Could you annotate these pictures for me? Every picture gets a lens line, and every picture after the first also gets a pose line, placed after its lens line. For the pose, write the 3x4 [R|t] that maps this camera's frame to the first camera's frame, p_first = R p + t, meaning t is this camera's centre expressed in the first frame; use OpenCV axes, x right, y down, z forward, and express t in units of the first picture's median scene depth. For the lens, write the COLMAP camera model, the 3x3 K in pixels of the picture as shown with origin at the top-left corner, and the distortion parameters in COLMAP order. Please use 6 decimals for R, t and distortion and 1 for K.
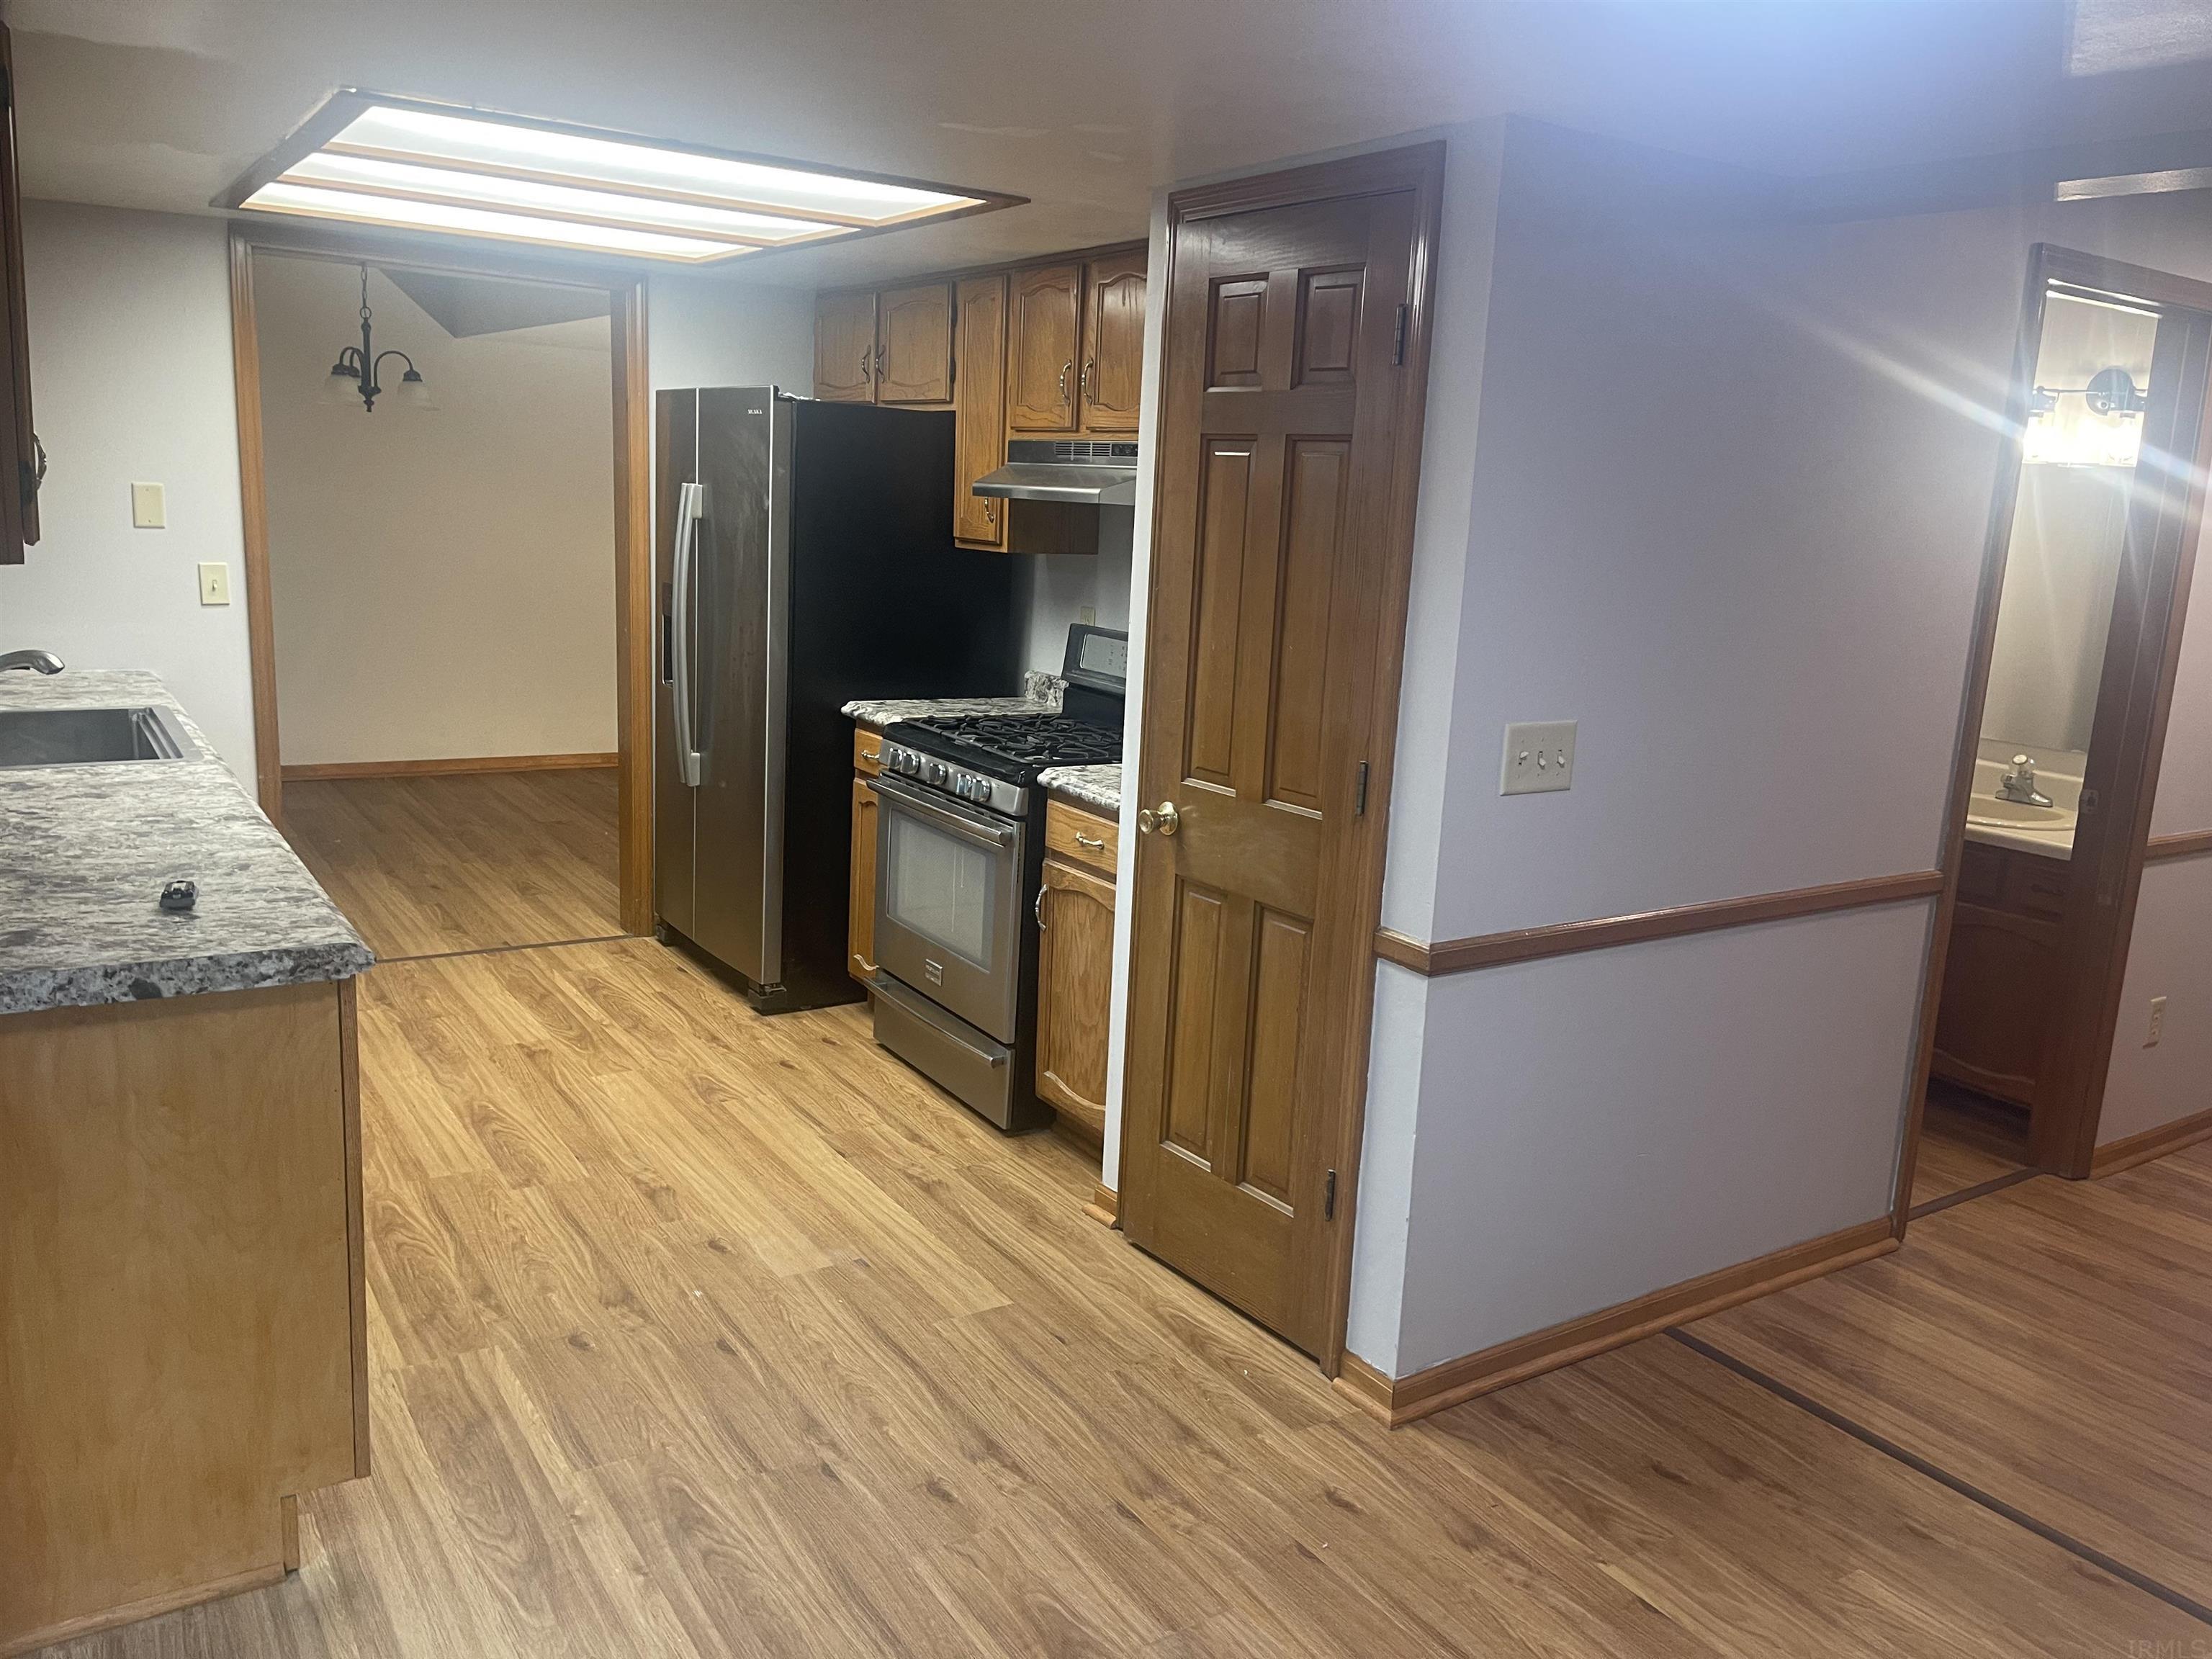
lens RADIAL K [[1671.1, 0, 1209.9], [0, 1671.1, 831.7], [0, 0, 1]] dist [0.005425, -0.100167]
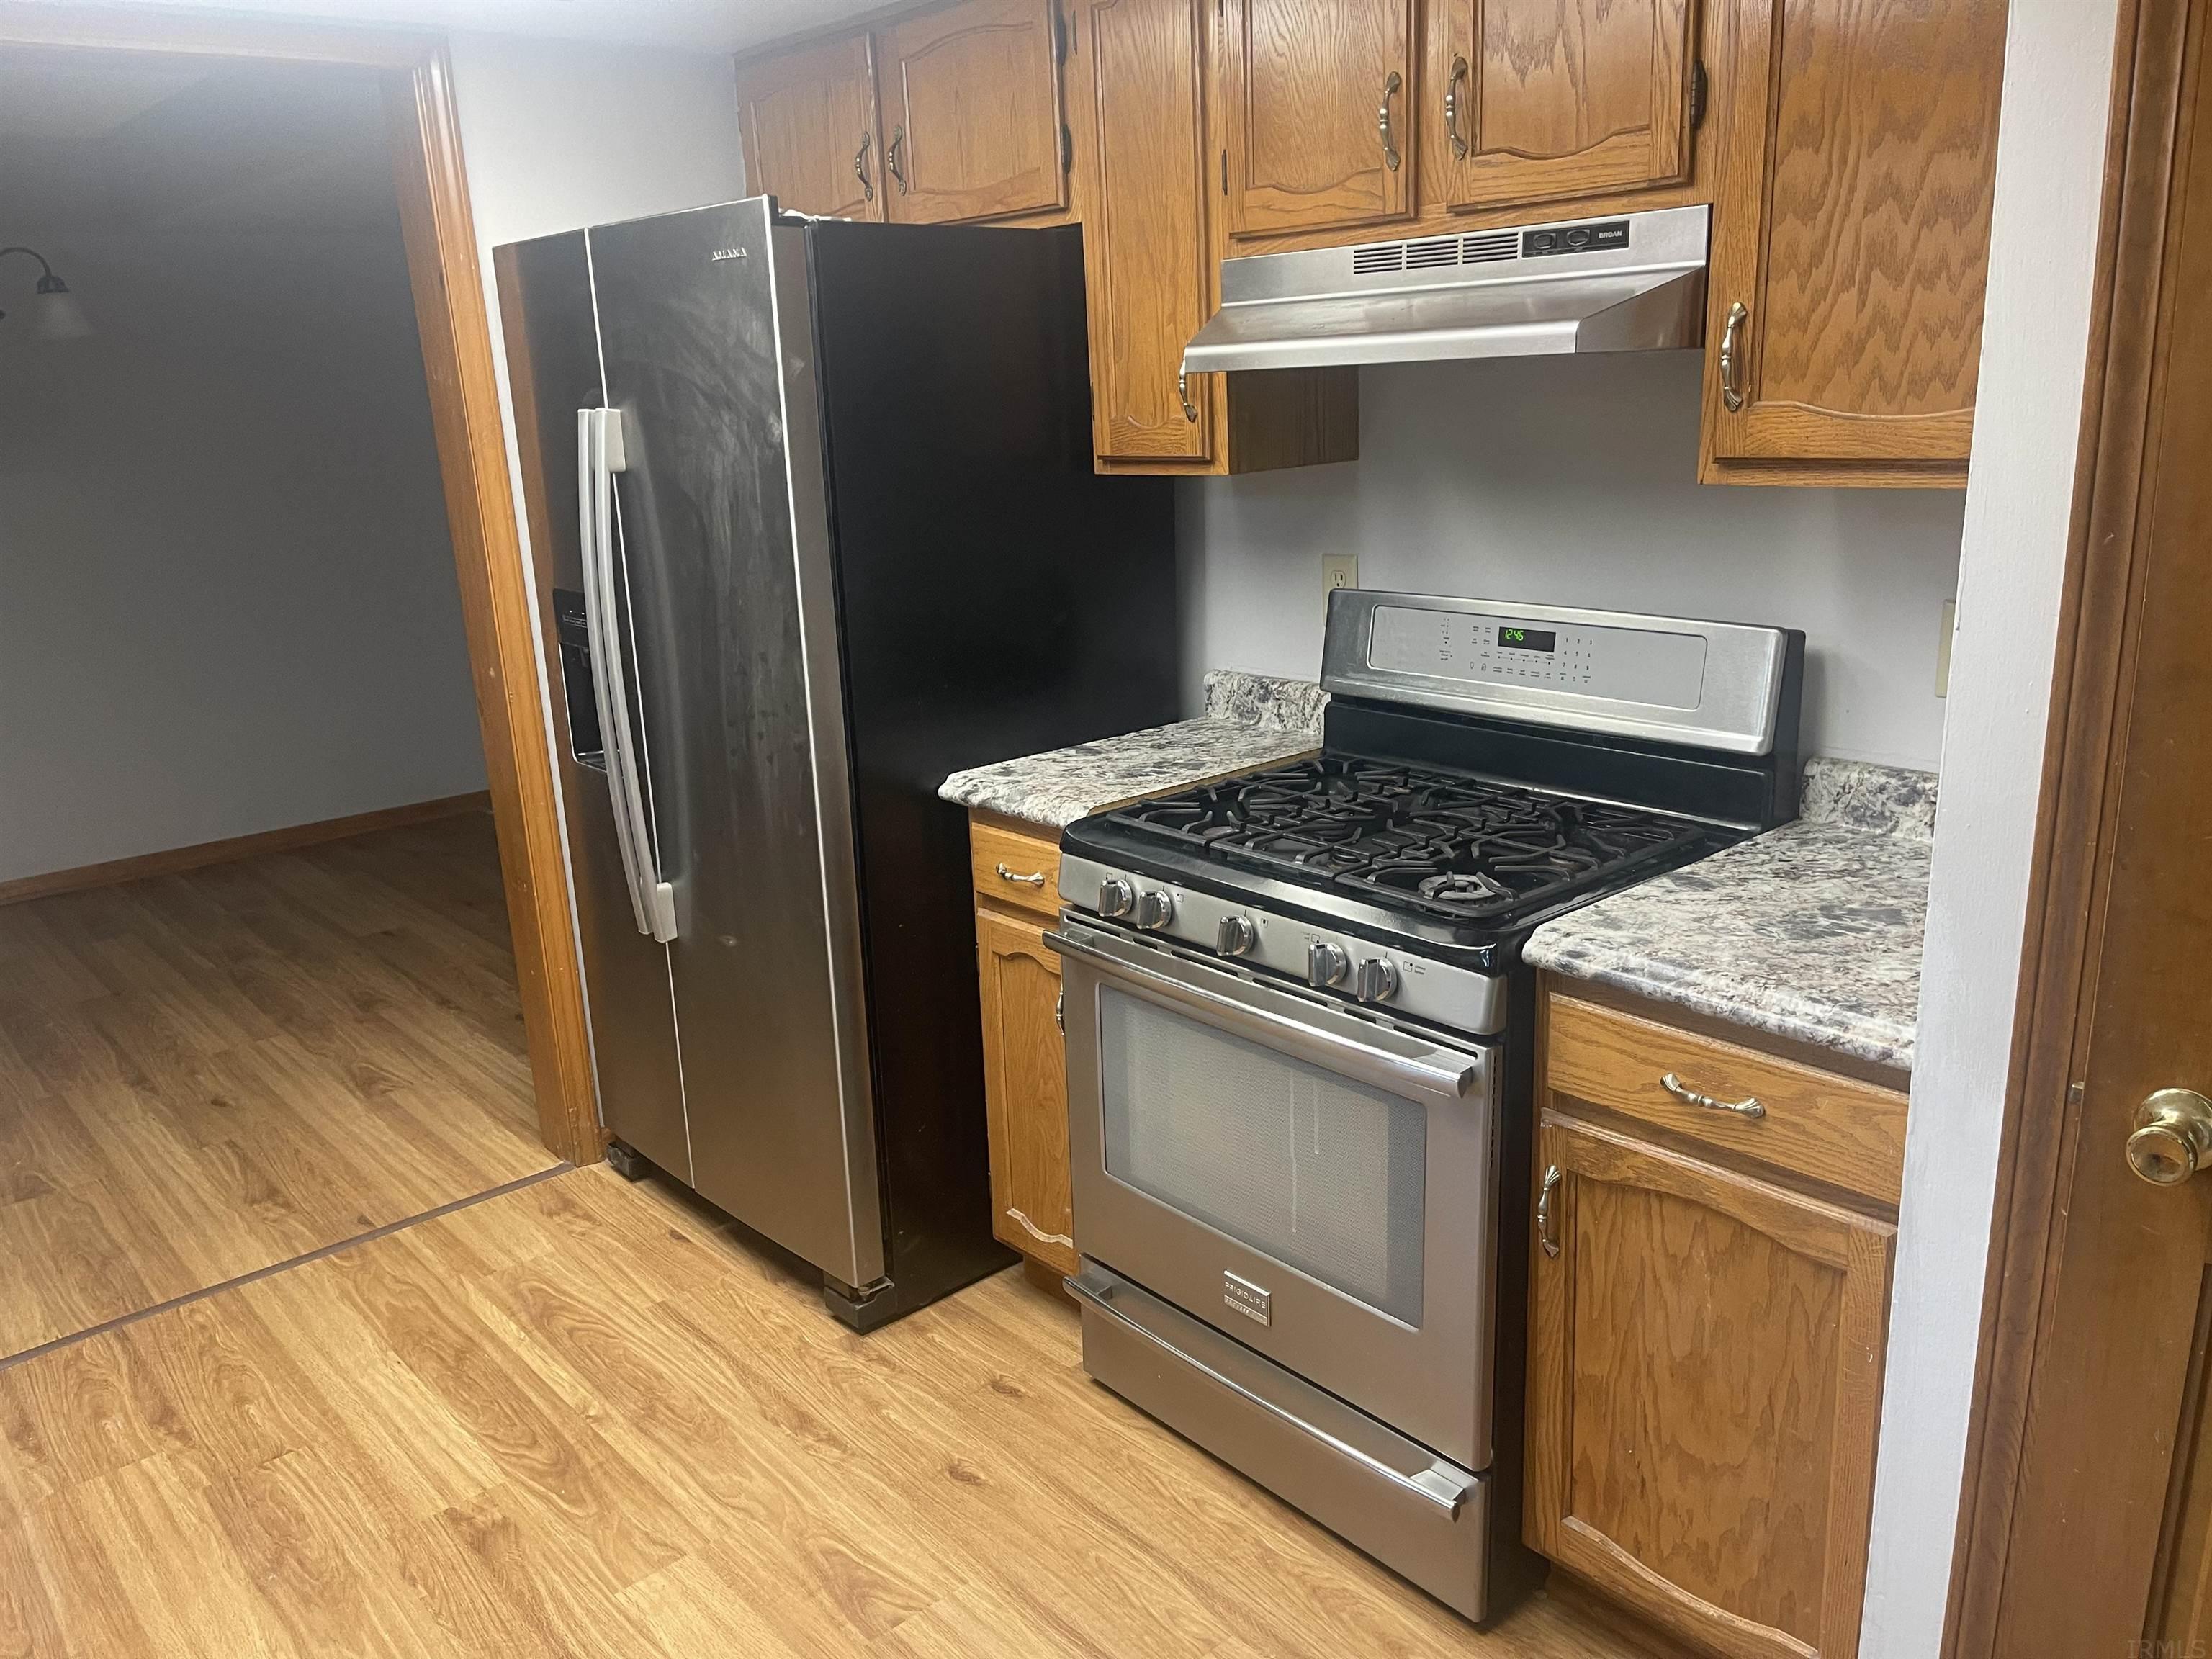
lens RADIAL K [[1657.9, 0, 1106.0], [0, 1657.9, 829.5], [0, 0, 1]] dist [0.004228, 0.005130]
pose [[0.990034, -0.123857, 0.067024, -0.204566], [0.118670, 0.989981, 0.076518, -0.096486], [-0.075829, -0.067802, 0.994813, 0.448387]]
